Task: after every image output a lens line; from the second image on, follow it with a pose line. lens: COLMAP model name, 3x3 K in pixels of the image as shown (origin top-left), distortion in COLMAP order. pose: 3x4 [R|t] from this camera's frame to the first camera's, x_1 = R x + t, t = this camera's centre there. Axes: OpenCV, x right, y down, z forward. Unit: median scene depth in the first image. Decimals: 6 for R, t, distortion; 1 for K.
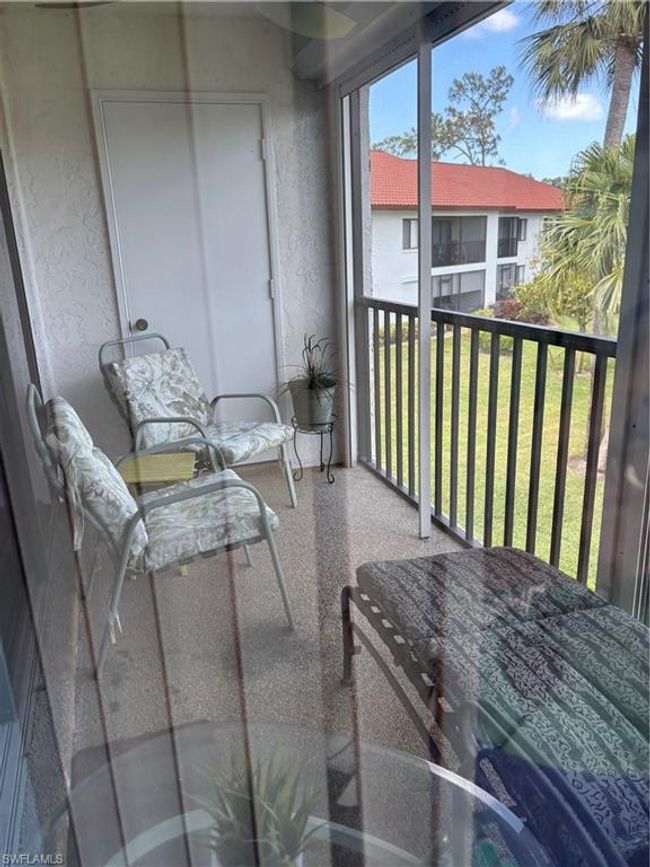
lens RADIAL K [[654.3, 0, 328.7], [0, 654.3, 436.9], [0, 0, 1]] dist [0.037475, -0.034654]
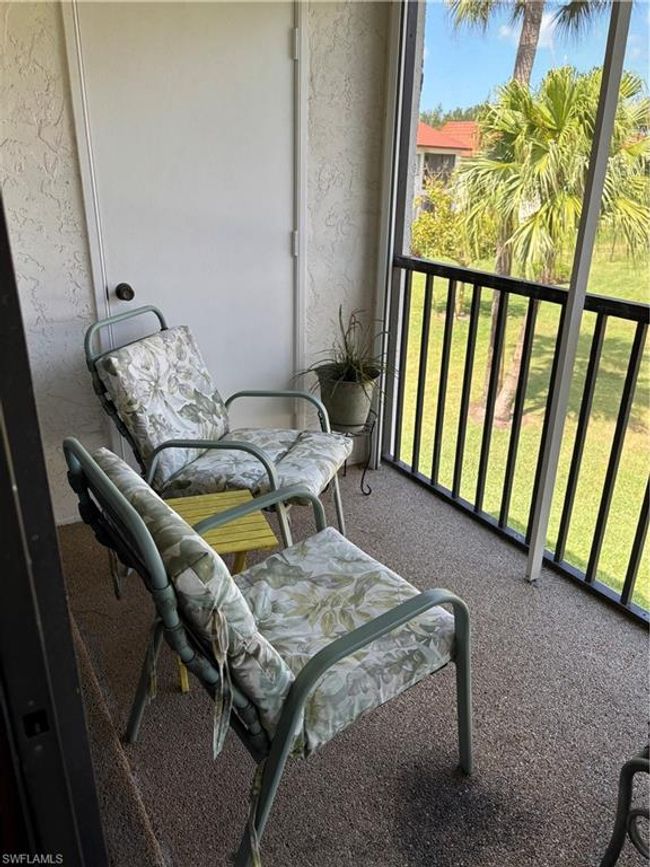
lens RADIAL K [[654.3, 0, 328.7], [0, 654.3, 436.9], [0, 0, 1]] dist [0.037475, -0.034654]
pose [[0.977195, -0.024906, 0.210879, -0.233747], [0.003799, 0.994989, 0.099908, -0.089928], [-0.212310, -0.096828, 0.972393, 0.268237]]
